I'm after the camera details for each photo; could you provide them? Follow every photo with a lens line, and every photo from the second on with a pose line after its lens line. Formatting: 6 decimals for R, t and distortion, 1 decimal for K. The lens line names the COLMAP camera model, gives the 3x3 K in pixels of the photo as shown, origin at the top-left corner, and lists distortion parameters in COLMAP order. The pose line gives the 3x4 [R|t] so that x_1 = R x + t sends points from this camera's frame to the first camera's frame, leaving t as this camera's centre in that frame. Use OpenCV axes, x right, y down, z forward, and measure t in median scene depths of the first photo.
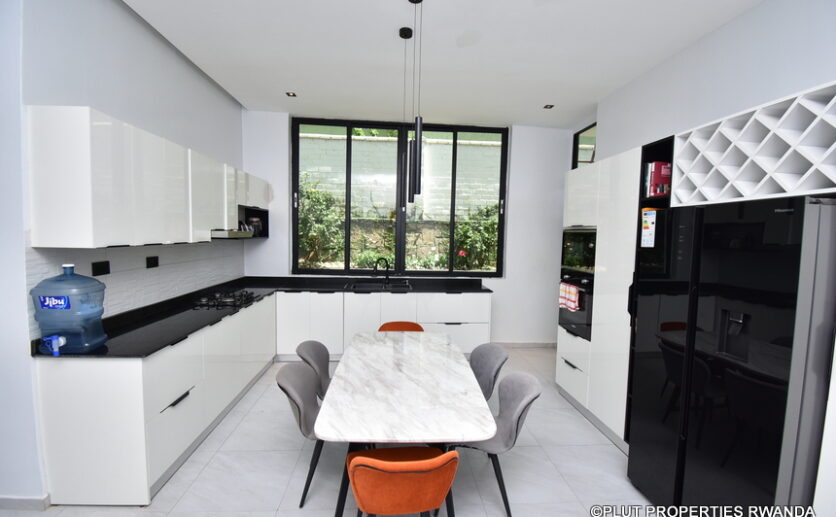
lens RADIAL K [[374.2, 0, 419.8], [0, 374.2, 260.5], [0, 0, 1]] dist [0.000484, -0.002702]
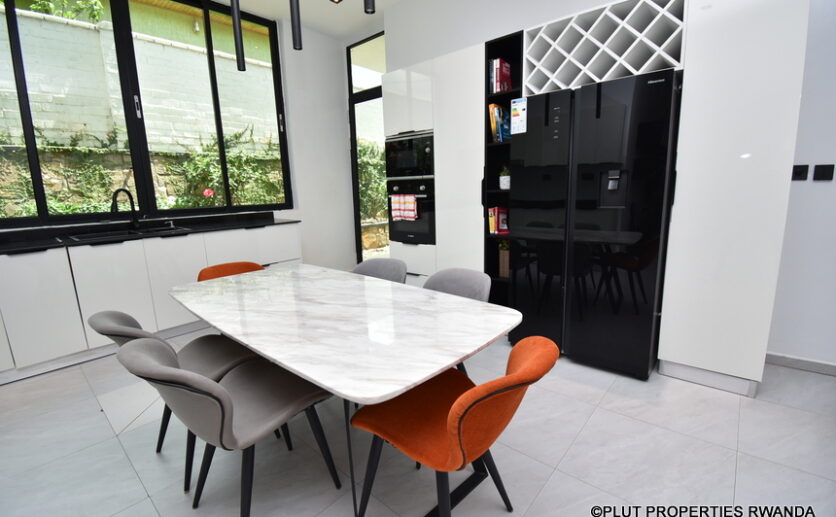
lens RADIAL K [[374.2, 0, 420.0], [0, 374.2, 260.0], [0, 0, 1]] dist [0.000484, -0.002702]
pose [[0.719683, -0.177856, 0.671136, -0.339283], [0.095795, 0.982825, 0.157731, 0.108002], [-0.687662, -0.049225, 0.724360, 0.329377]]
